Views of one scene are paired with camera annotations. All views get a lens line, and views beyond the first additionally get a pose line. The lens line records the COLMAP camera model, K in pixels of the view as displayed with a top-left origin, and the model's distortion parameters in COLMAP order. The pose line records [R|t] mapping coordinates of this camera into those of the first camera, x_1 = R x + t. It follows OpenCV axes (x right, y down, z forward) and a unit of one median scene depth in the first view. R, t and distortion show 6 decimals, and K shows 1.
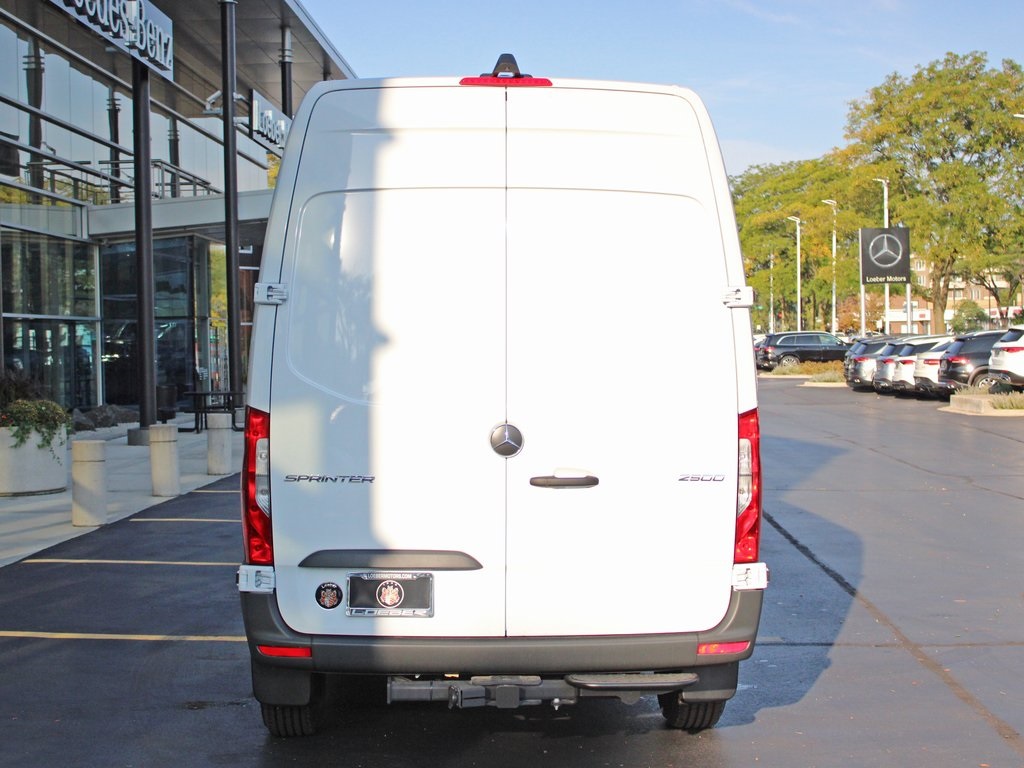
lens RADIAL K [[1652.1, 0, 512.0], [0, 1652.1, 384.0], [0, 0, 1]] dist [-0.006074, -0.011520]
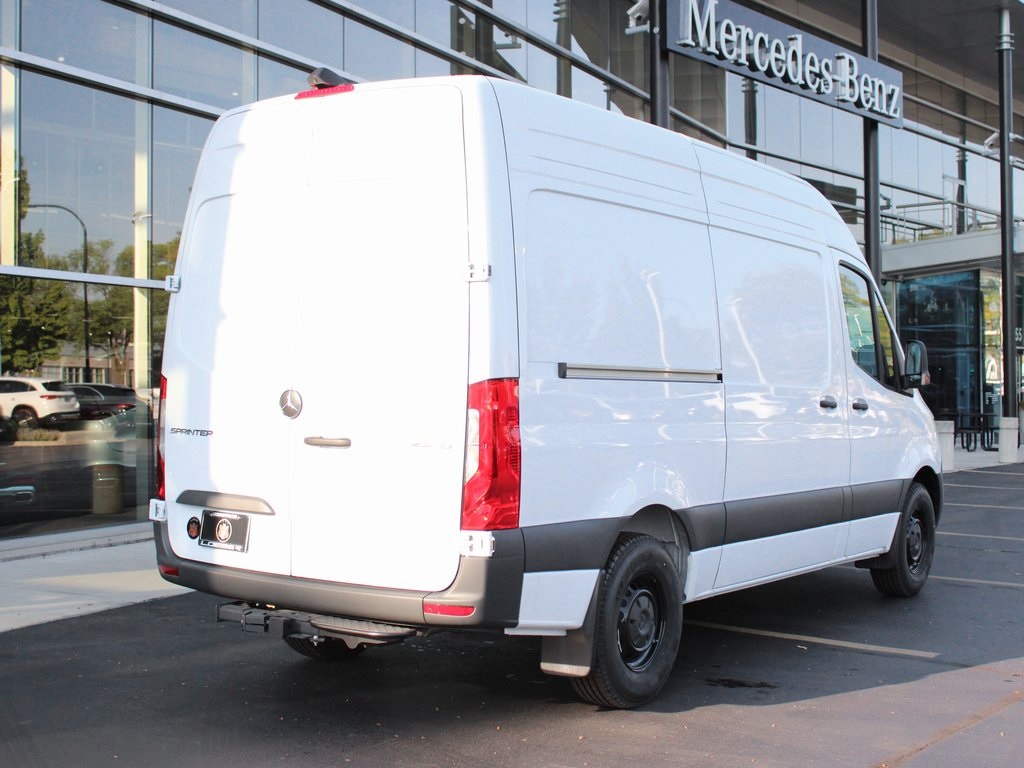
lens RADIAL K [[1447.2, 0, 512.0], [0, 1447.2, 384.0], [0, 0, 1]] dist [0.020876, 0.037307]
pose [[0.768284, 0.014991, -0.639933, 0.751717], [-0.030507, 0.999447, -0.013212, 0.028960], [0.639382, 0.029673, 0.768317, 0.325589]]
